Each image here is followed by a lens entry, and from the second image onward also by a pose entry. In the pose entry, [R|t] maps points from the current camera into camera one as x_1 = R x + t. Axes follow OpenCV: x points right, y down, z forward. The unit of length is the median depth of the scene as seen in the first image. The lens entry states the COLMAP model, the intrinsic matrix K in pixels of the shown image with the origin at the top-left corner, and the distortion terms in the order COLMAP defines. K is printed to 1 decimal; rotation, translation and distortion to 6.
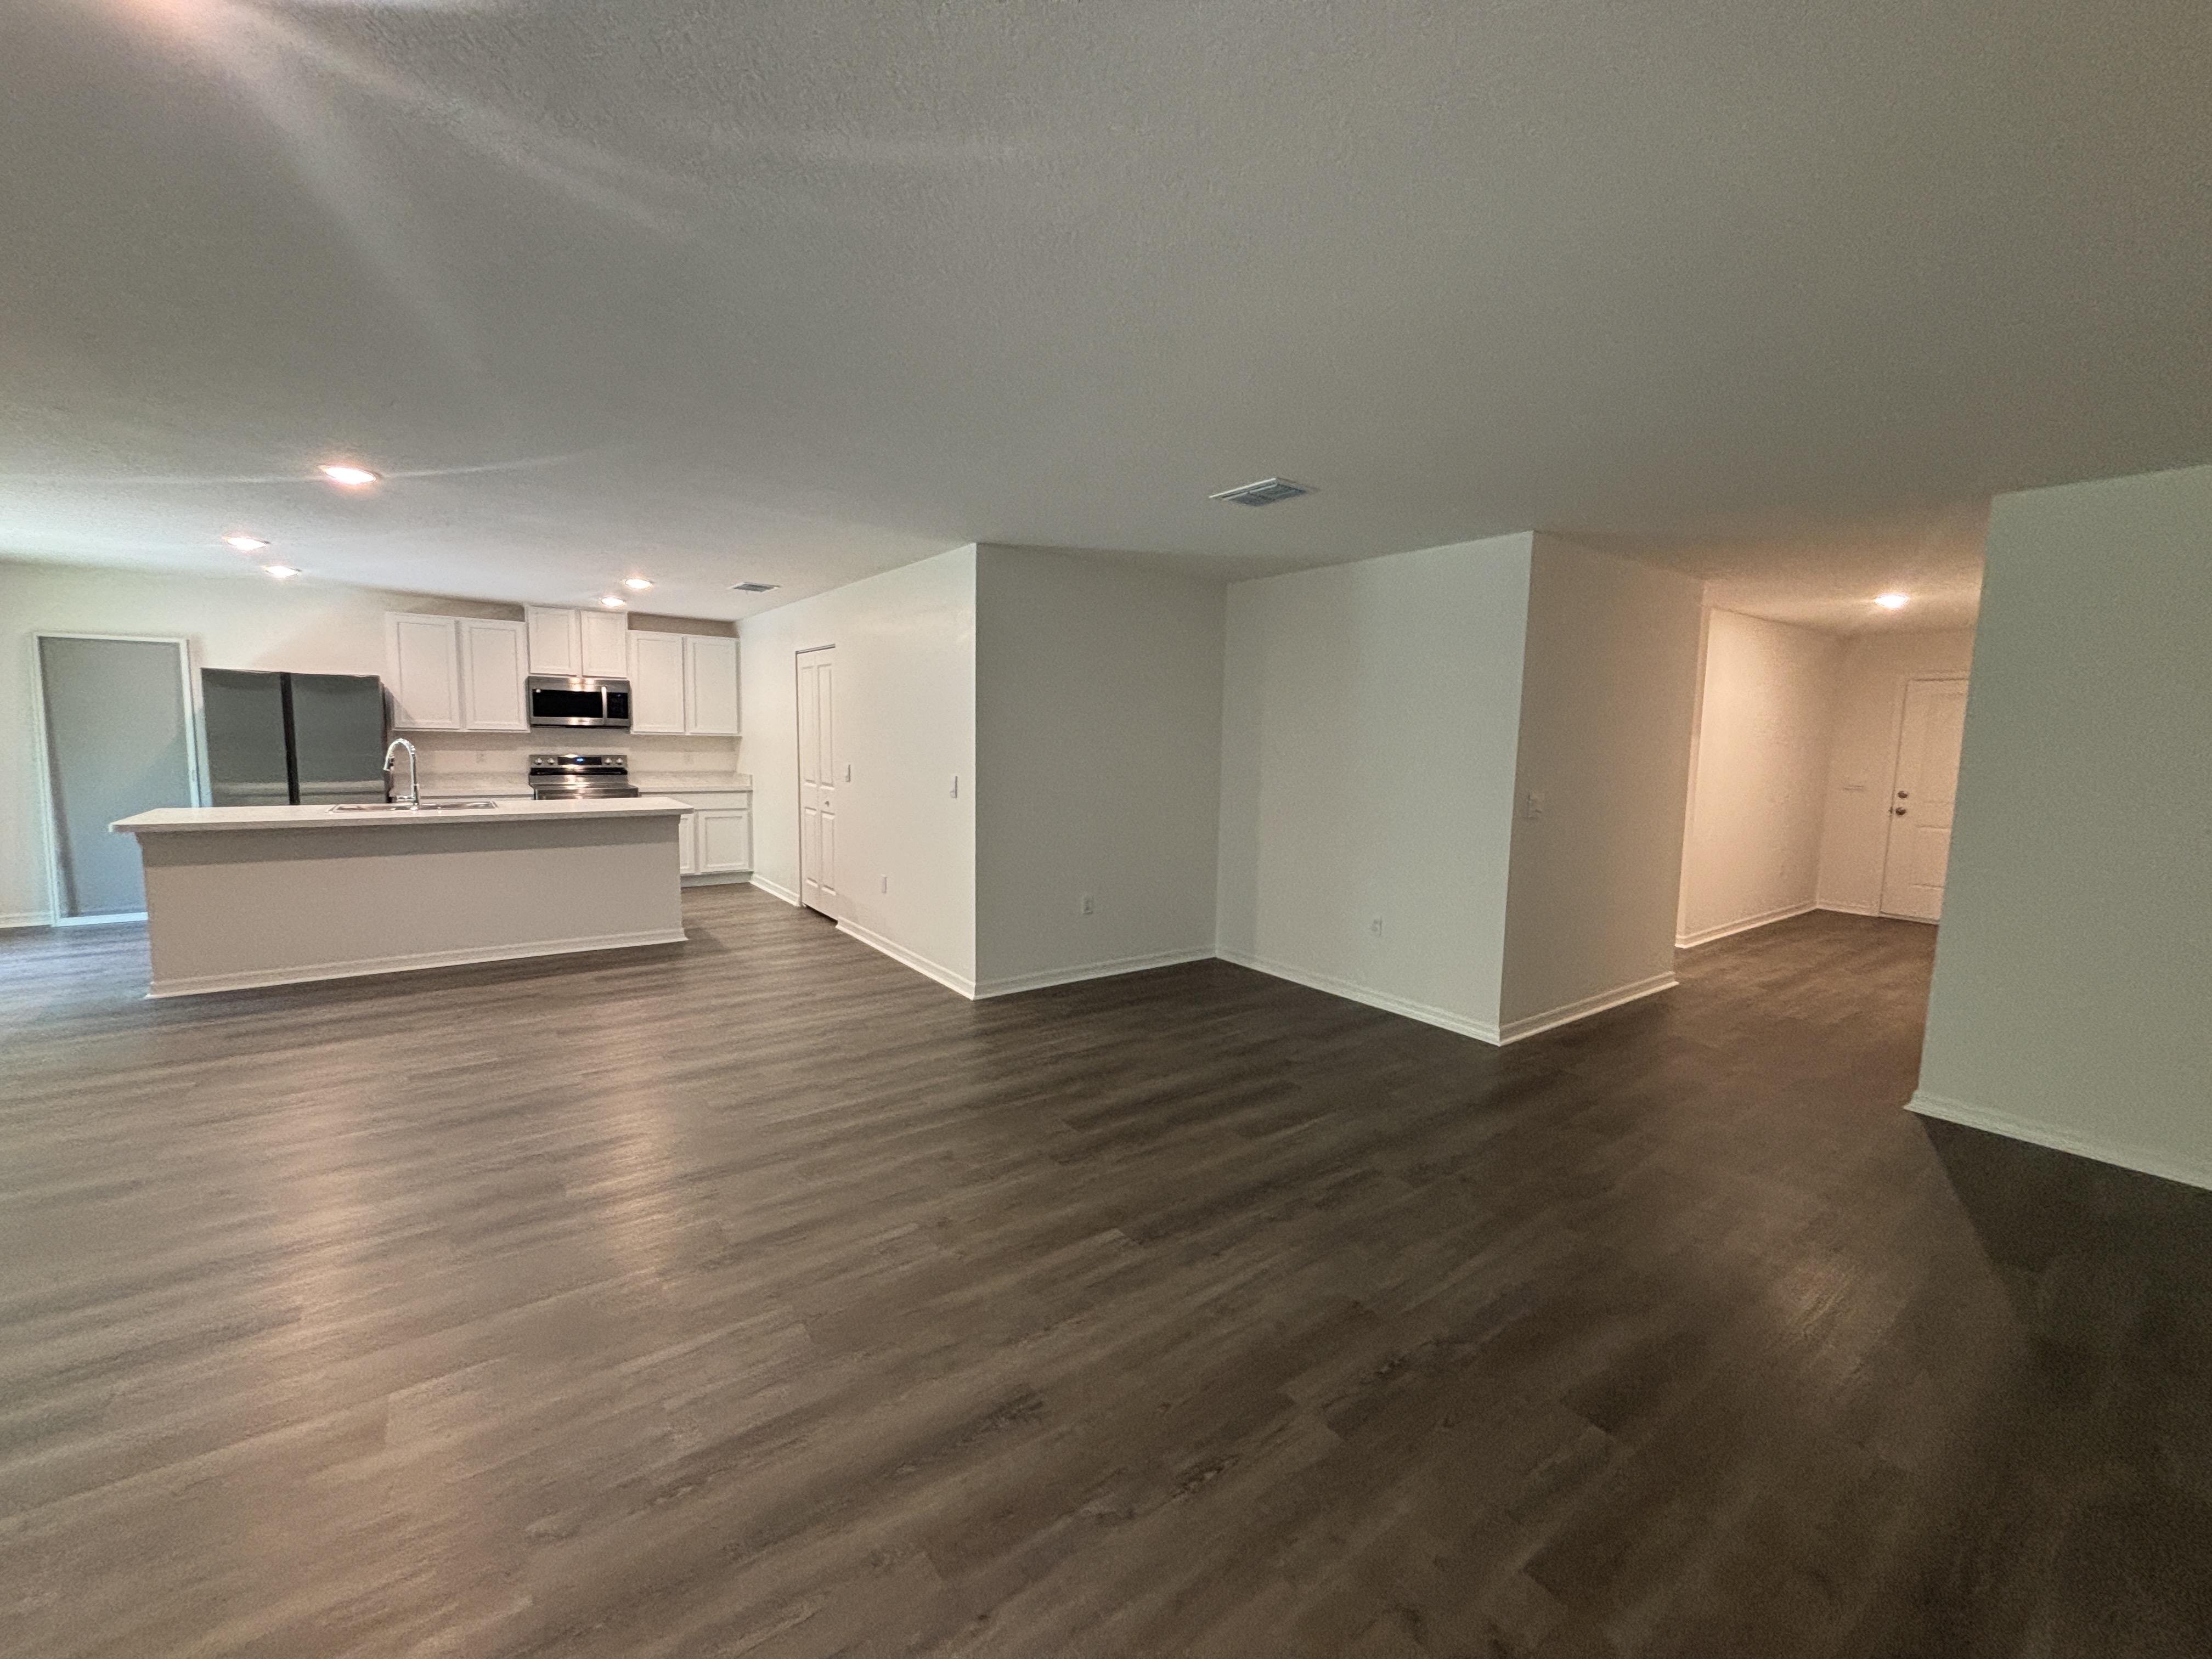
lens RADIAL K [[895.7, 0, 1105.9], [0, 895.7, 817.6], [0, 0, 1]] dist [0.000597, -0.000124]
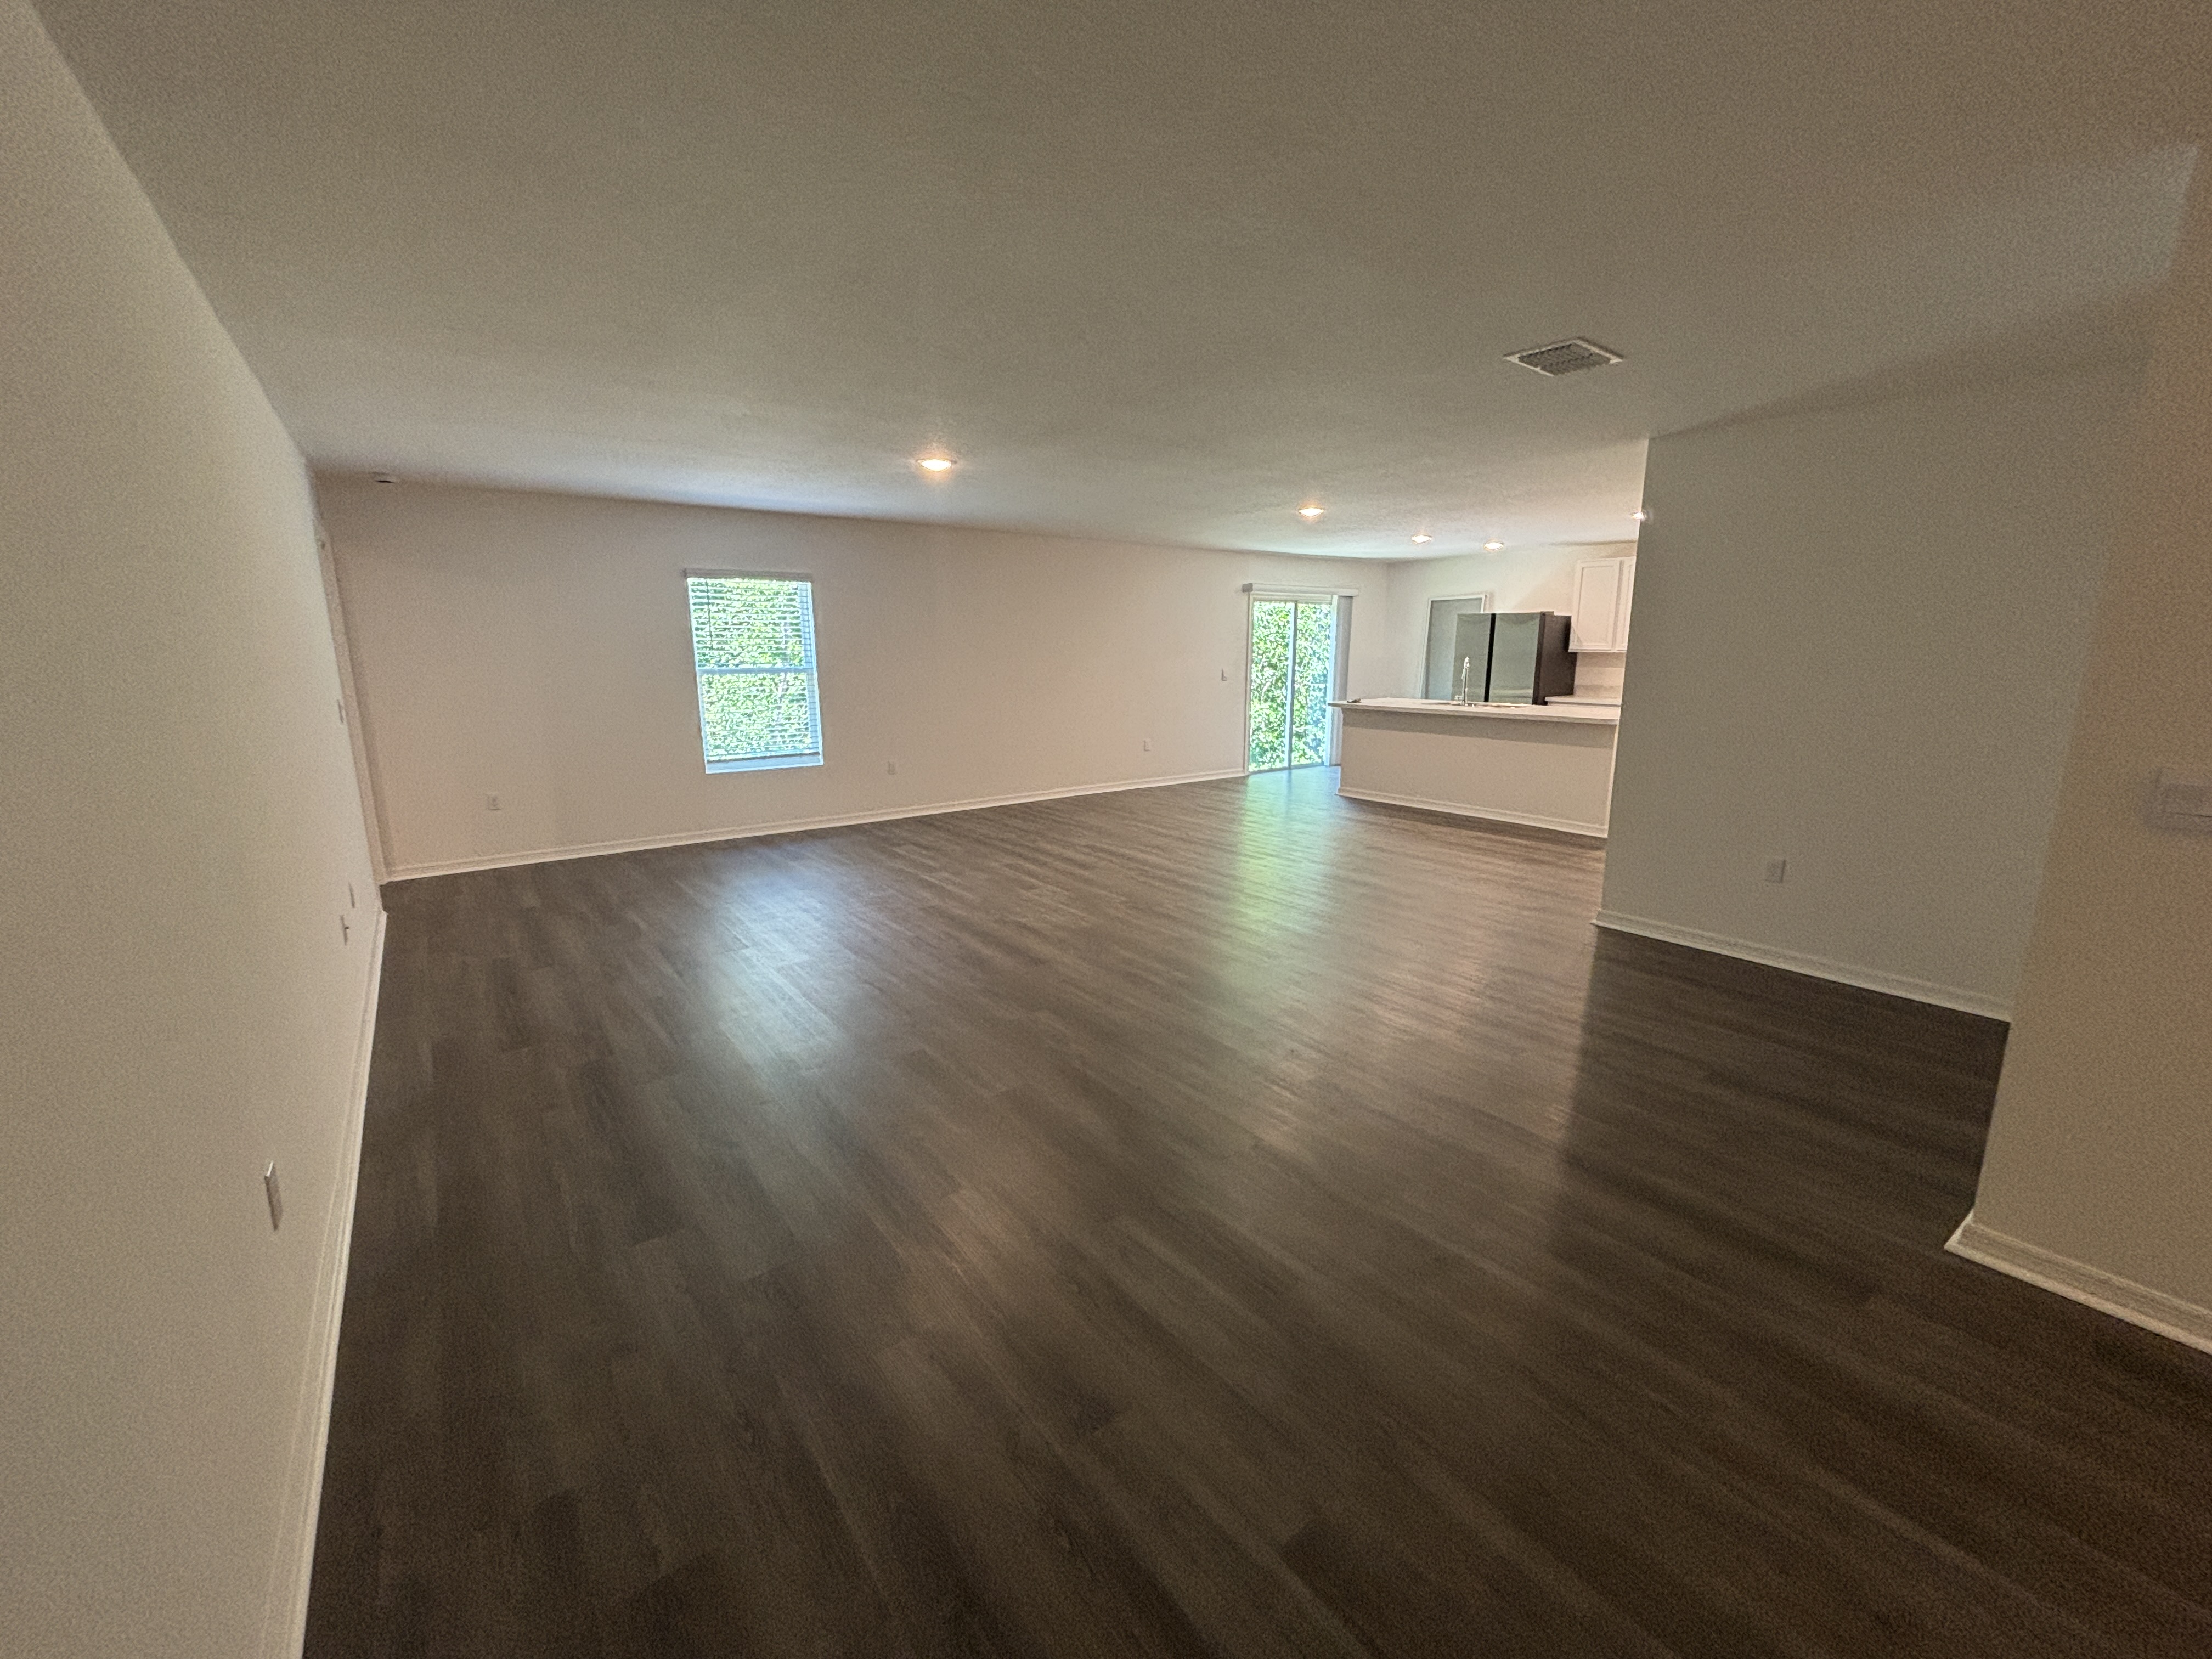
lens RADIAL K [[917.4, 0, 1106.0], [0, 917.4, 829.5], [0, 0, 1]] dist [0.000915, 0.000110]
pose [[0.002185, 0.178610, -0.983918, 0.690965], [-0.087057, 0.980218, 0.177745, -0.025584], [0.996201, 0.085269, 0.017691, 0.368533]]
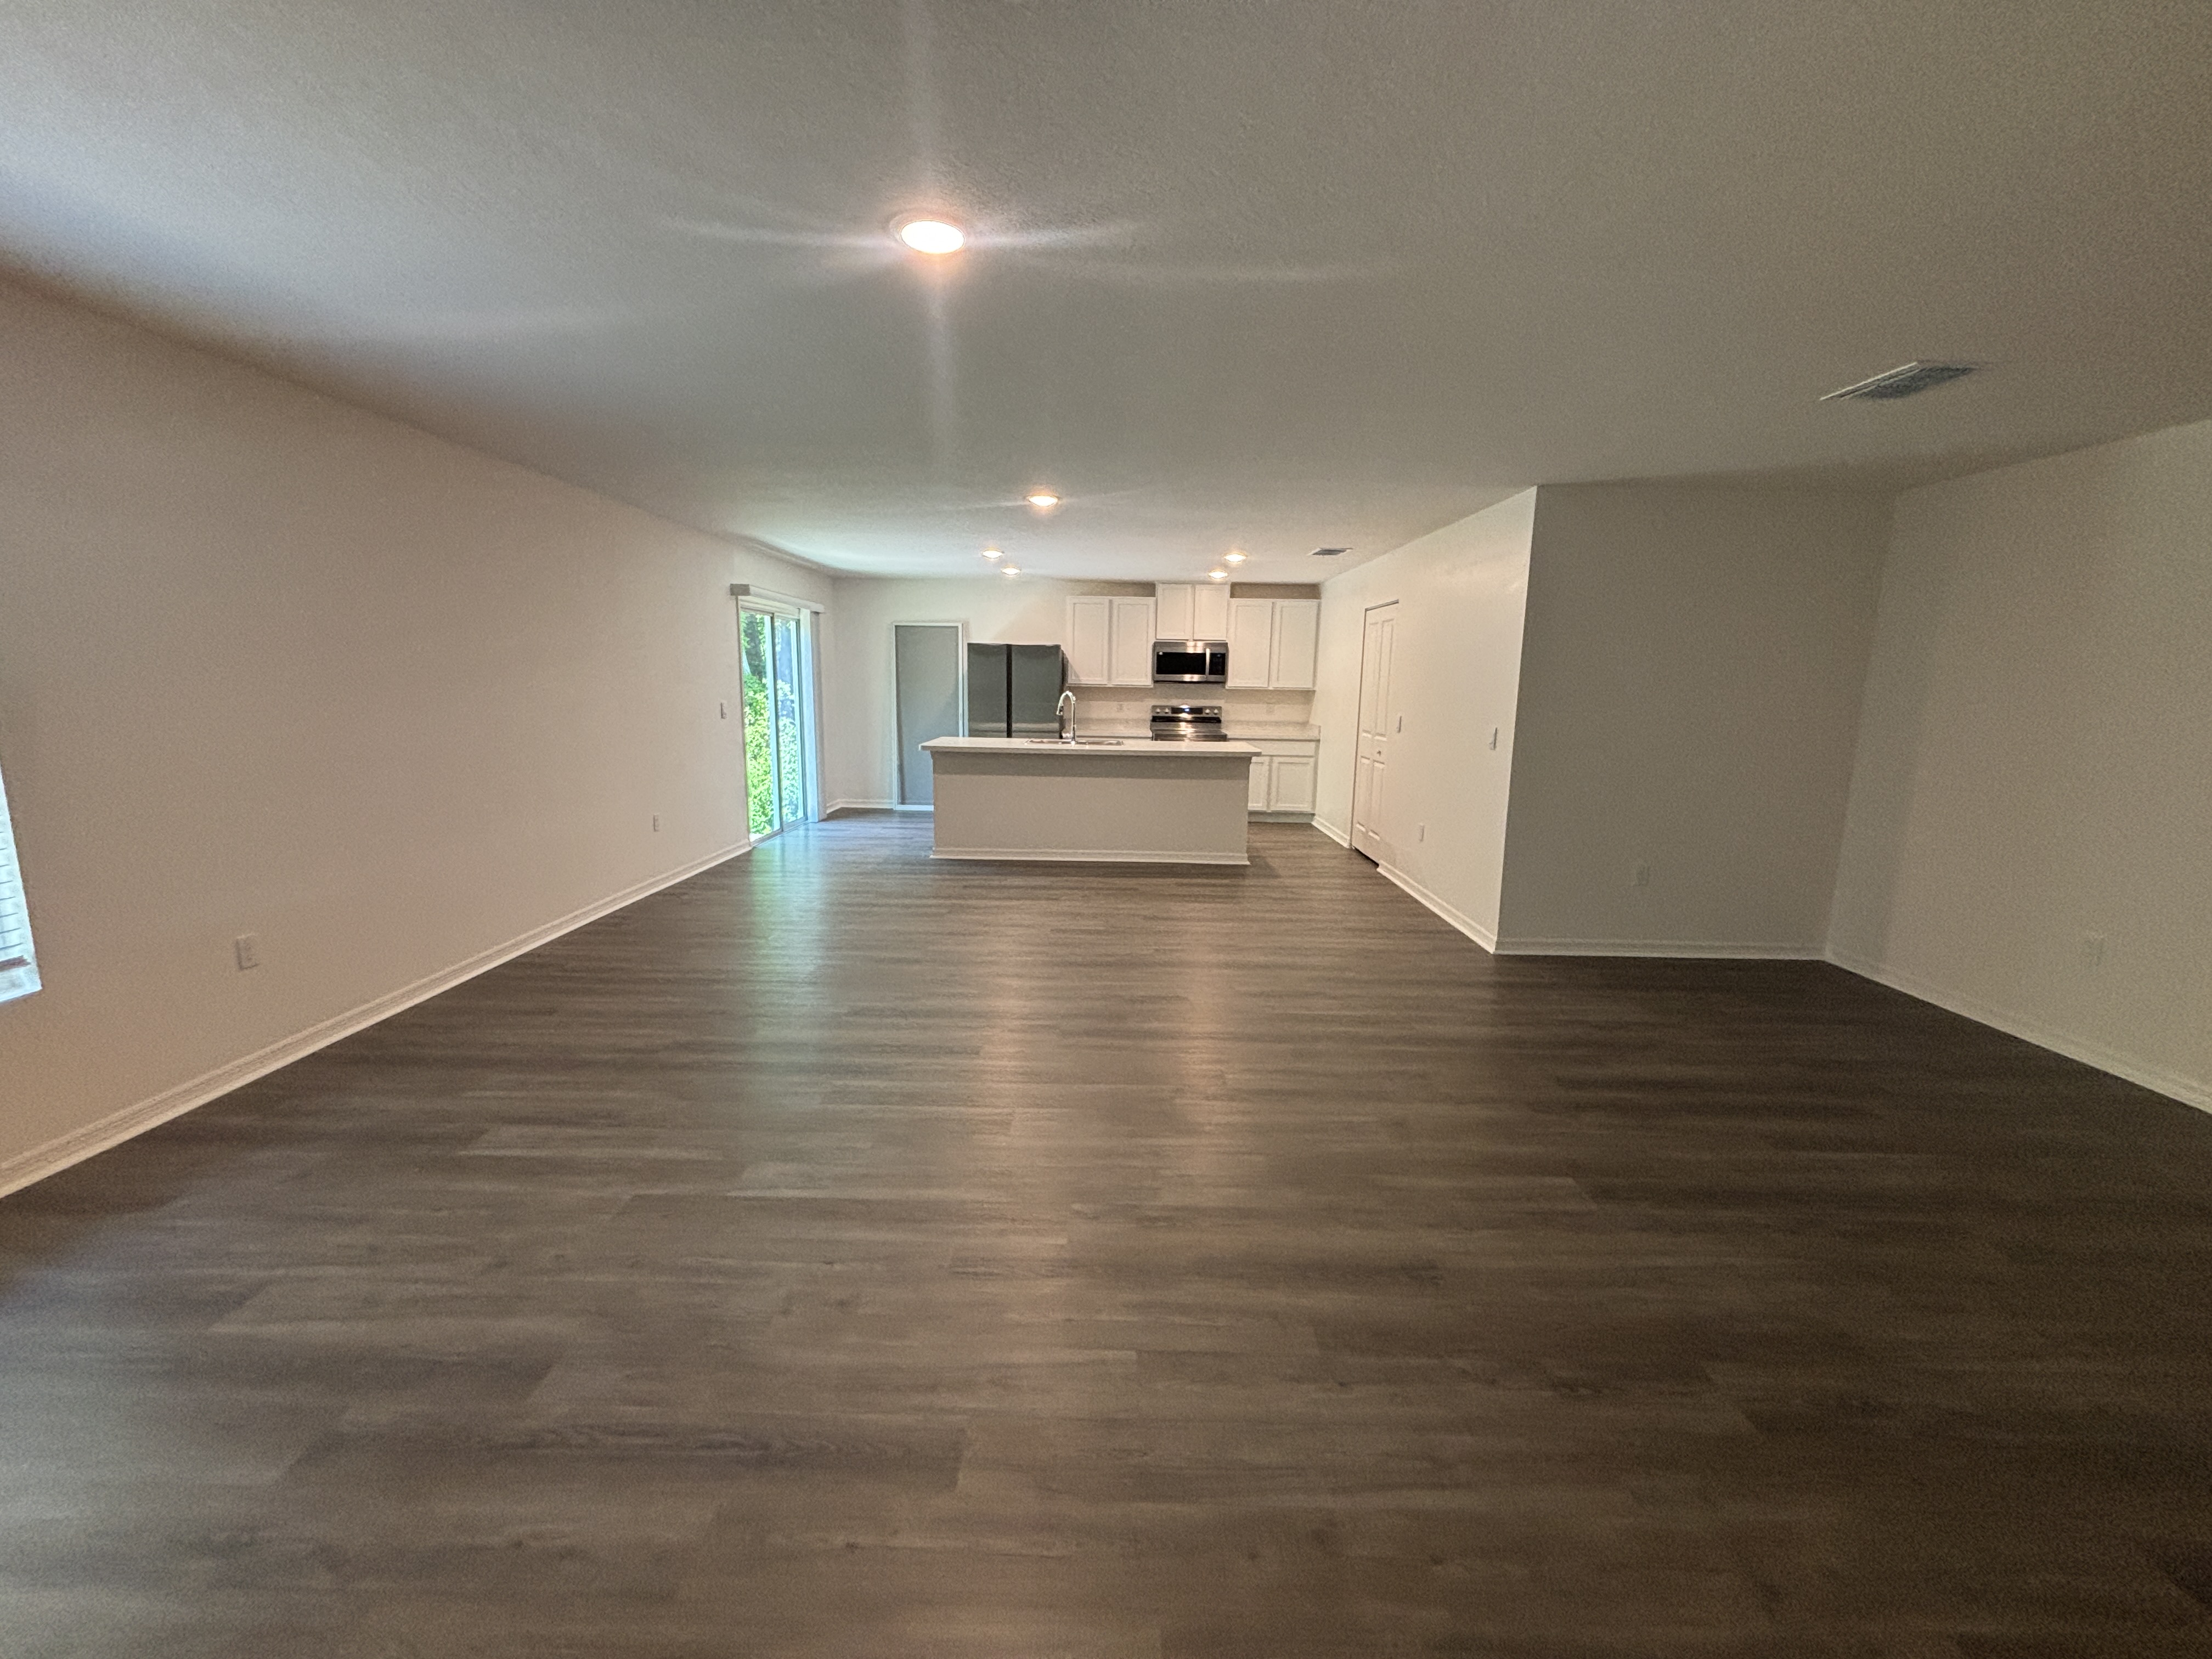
lens RADIAL K [[889.8, 0, 1106.0], [0, 889.8, 829.5], [0, 0, 1]] dist [0.003703, 0.000361]
pose [[0.800862, 0.092510, -0.591660, 0.069975], [-0.055136, 0.995190, 0.080973, 0.007020], [0.596305, -0.032227, 0.802110, -0.048855]]
